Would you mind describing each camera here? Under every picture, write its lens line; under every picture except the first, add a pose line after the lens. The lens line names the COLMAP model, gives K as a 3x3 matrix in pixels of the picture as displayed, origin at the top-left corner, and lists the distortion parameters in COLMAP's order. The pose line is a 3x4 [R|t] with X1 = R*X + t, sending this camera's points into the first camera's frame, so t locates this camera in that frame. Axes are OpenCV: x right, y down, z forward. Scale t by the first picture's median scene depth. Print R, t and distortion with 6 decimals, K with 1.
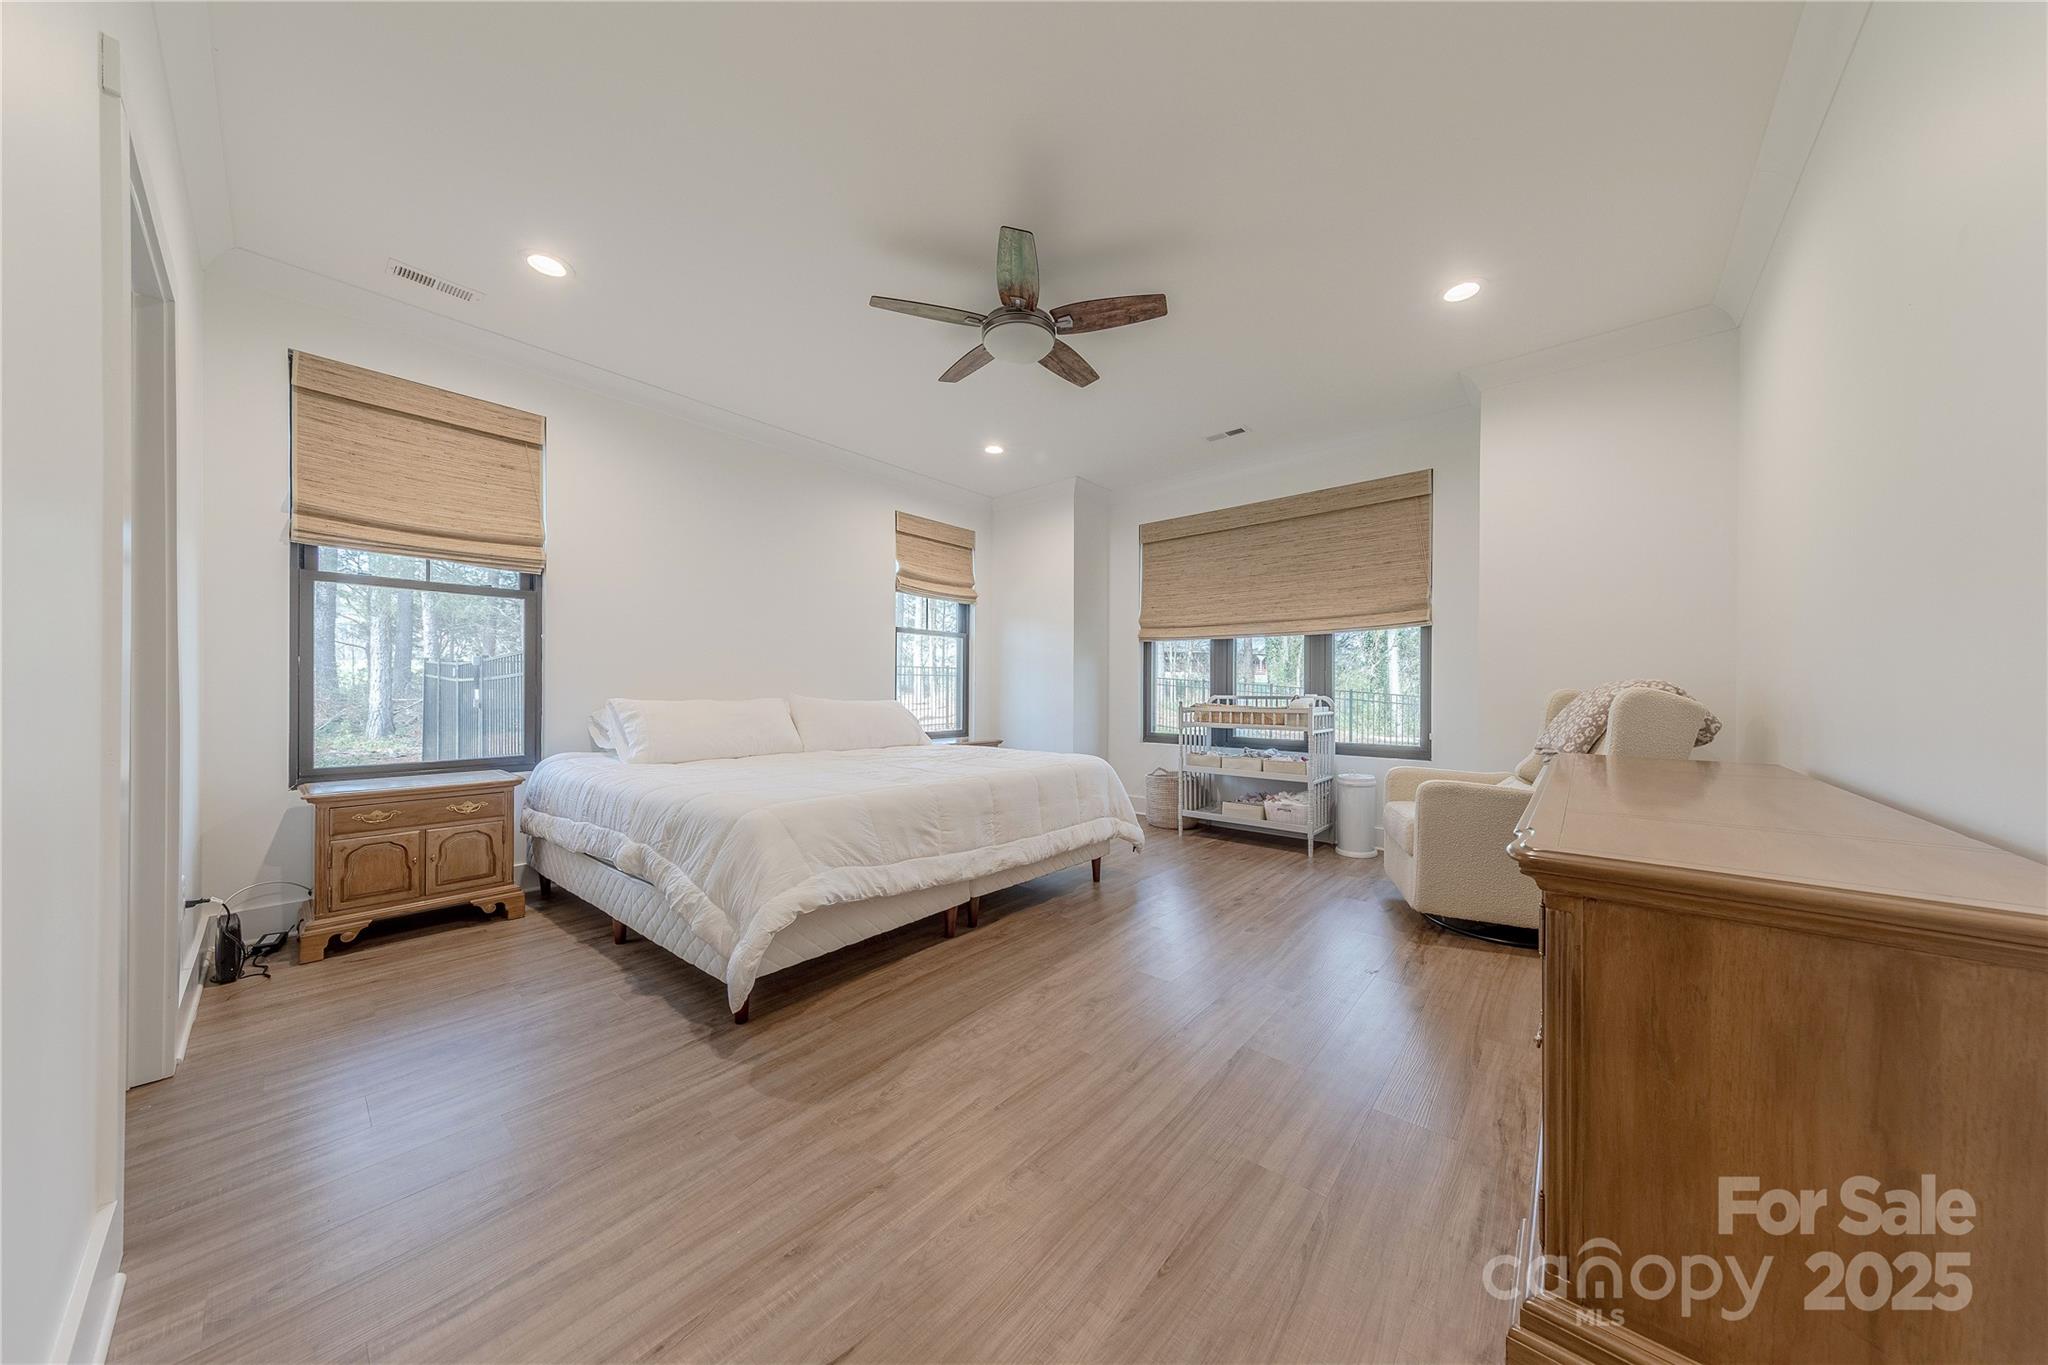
lens RADIAL K [[653.0, 0, 1027.9], [0, 653.0, 686.9], [0, 0, 1]] dist [0.002910, -0.000201]
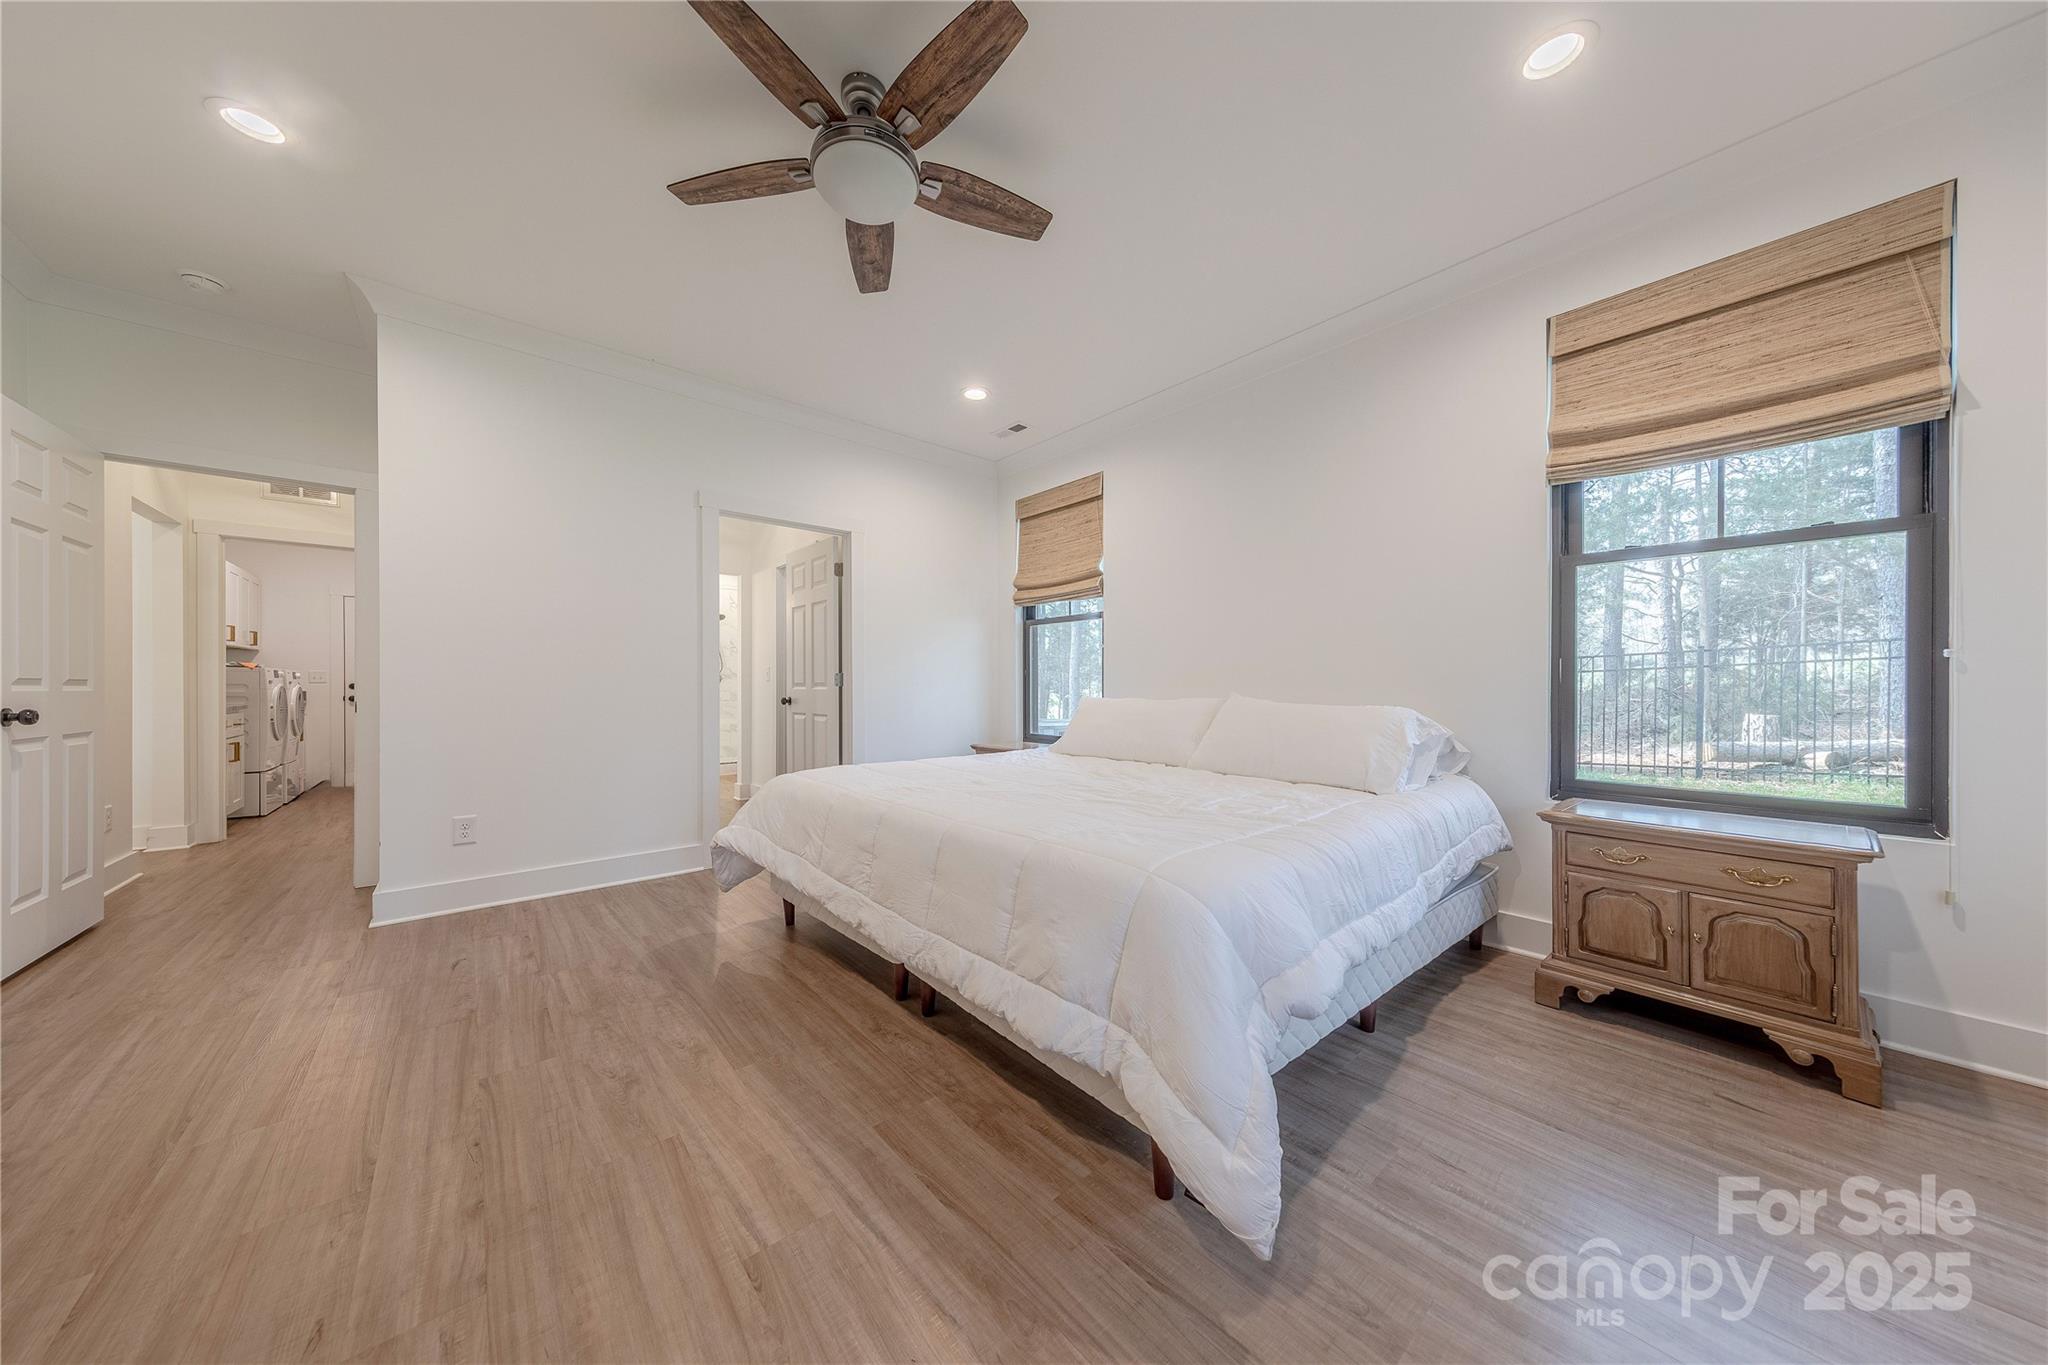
lens RADIAL K [[653.0, 0, 1023.3], [0, 653.0, 688.7], [0, 0, 1]] dist [0.002910, -0.000201]
pose [[-0.167445, 0.003462, -0.985875, 0.592765], [0.010392, 0.999944, 0.001747, 0.002438], [0.985827, -0.009953, -0.167472, 1.182865]]
